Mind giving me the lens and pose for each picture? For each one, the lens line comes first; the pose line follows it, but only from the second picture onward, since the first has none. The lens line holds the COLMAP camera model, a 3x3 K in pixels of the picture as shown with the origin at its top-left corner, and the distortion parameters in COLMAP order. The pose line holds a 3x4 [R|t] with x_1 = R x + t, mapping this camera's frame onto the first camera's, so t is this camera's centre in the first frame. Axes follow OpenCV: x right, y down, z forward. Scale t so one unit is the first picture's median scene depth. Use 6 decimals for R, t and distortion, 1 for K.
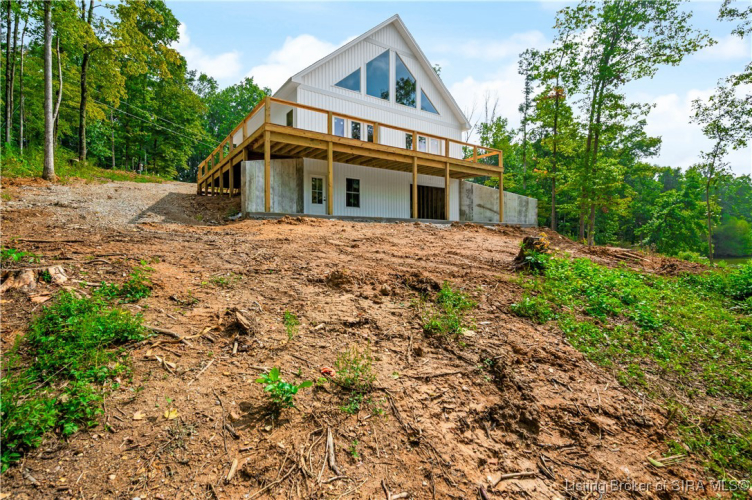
lens RADIAL K [[366.5, 0, 377.2], [0, 366.5, 245.2], [0, 0, 1]] dist [-0.004367, -0.000136]
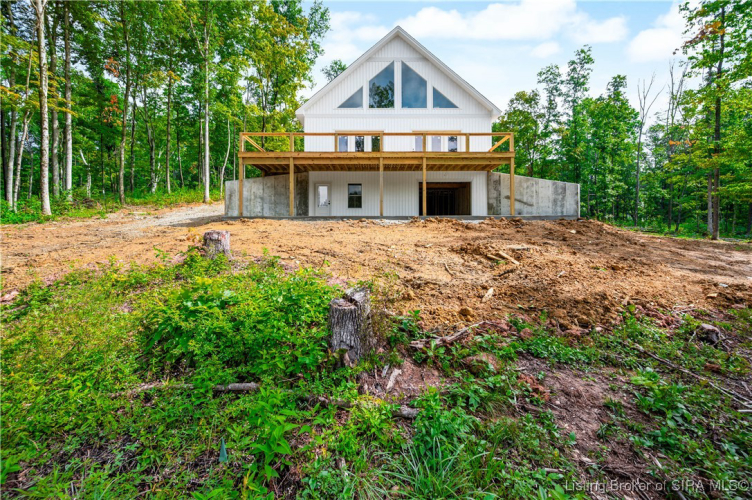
lens RADIAL K [[300.7, 0, 375.0], [0, 300.7, 248.2], [0, 0, 1]] dist [-0.000065, -0.001118]
pose [[0.806623, 0.017136, -0.590818, 0.505728], [-0.007126, 0.999789, 0.019270, 0.005158], [0.591023, -0.011333, 0.806575, 0.232729]]
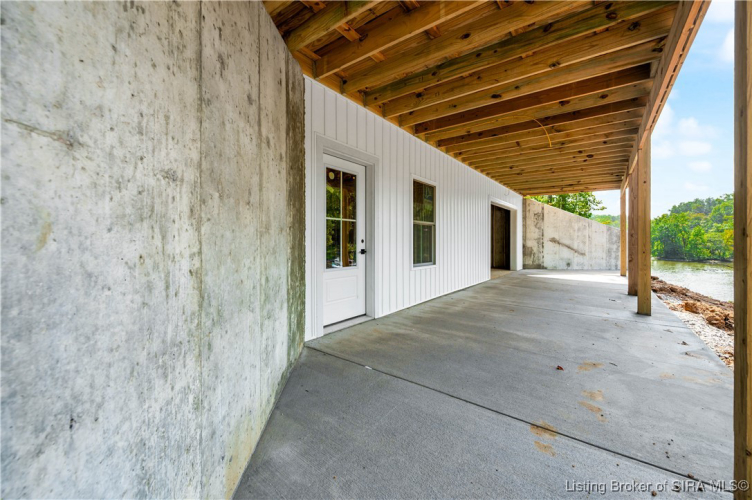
lens RADIAL K [[300.7, 0, 377.3], [0, 300.7, 245.9], [0, 0, 1]] dist [-0.000065, -0.001118]
pose [[0.953946, 0.000388, 0.299979, -0.176185], [-0.001651, 0.999991, 0.003955, -0.111135], [-0.299975, -0.004268, 0.953938, 0.669631]]
